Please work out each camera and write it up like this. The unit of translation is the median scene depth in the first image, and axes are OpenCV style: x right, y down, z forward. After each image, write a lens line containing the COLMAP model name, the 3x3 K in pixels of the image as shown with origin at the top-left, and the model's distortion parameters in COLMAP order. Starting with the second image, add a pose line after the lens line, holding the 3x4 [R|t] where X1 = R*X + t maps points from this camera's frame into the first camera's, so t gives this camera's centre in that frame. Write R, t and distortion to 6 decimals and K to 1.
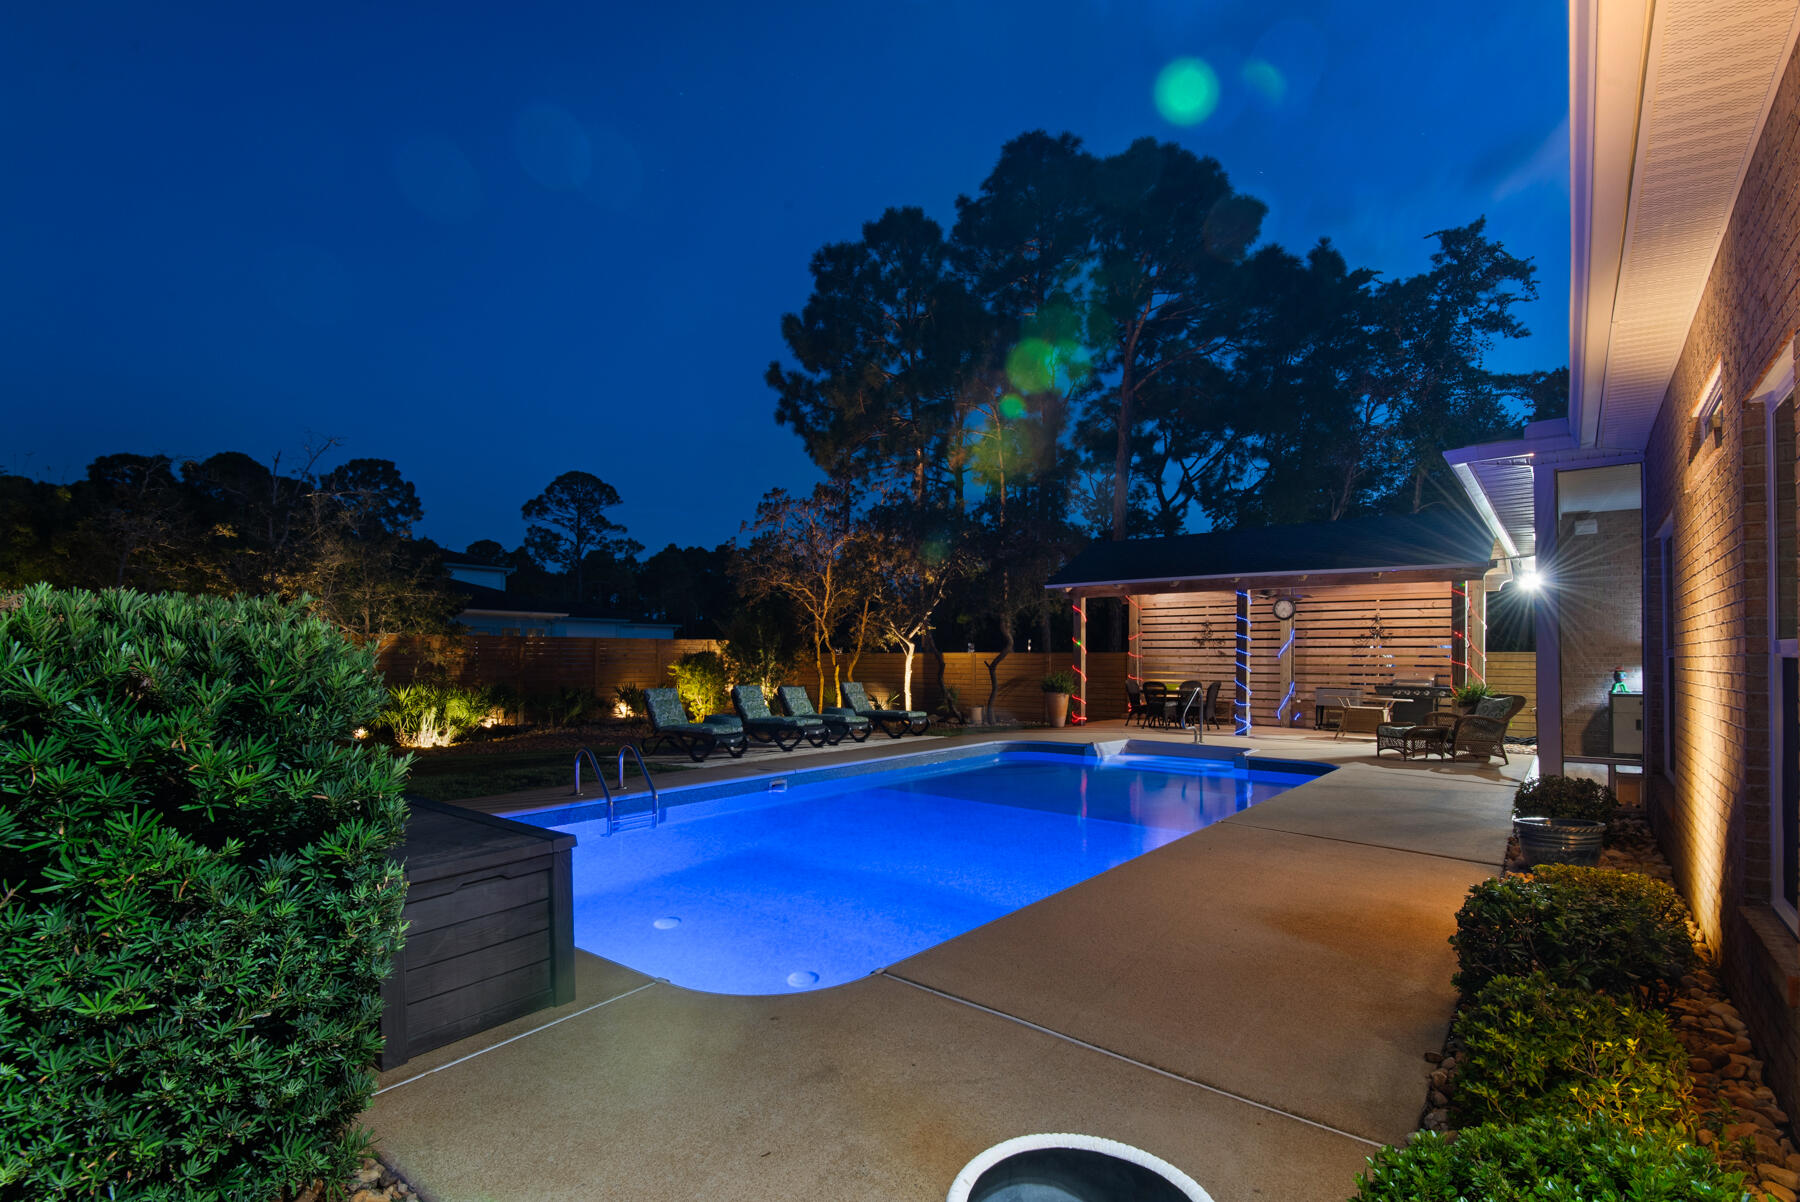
lens RADIAL K [[882.4, 0, 900.0], [0, 882.4, 601.0], [0, 0, 1]] dist [0.000346, 0.000086]
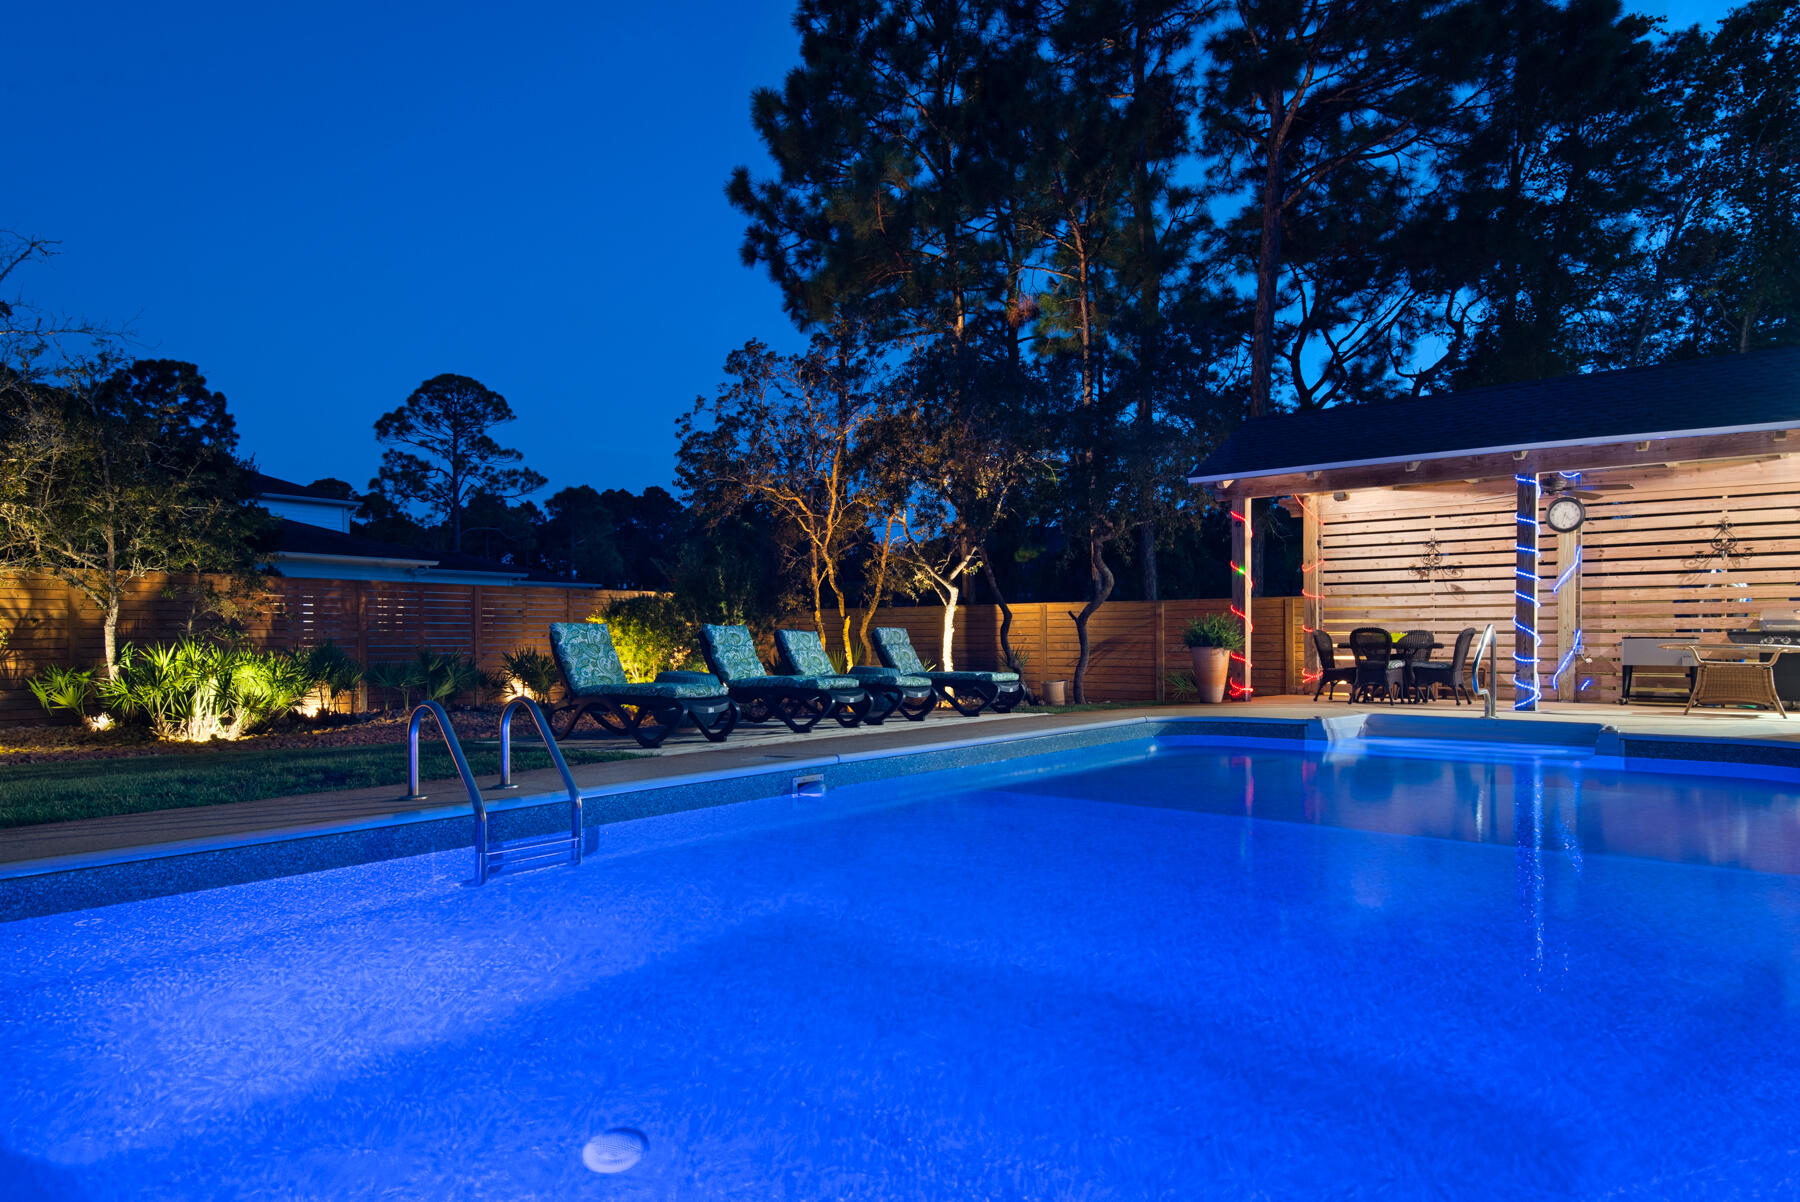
lens RADIAL K [[1165.5, 0, 900.0], [0, 1165.5, 601.0], [0, 0, 1]] dist [-0.001308, -0.001121]
pose [[0.999925, -0.005408, 0.010961, -0.042274], [0.005090, 0.999572, 0.028792, 0.037329], [-0.011112, -0.028734, 0.999525, 0.144207]]
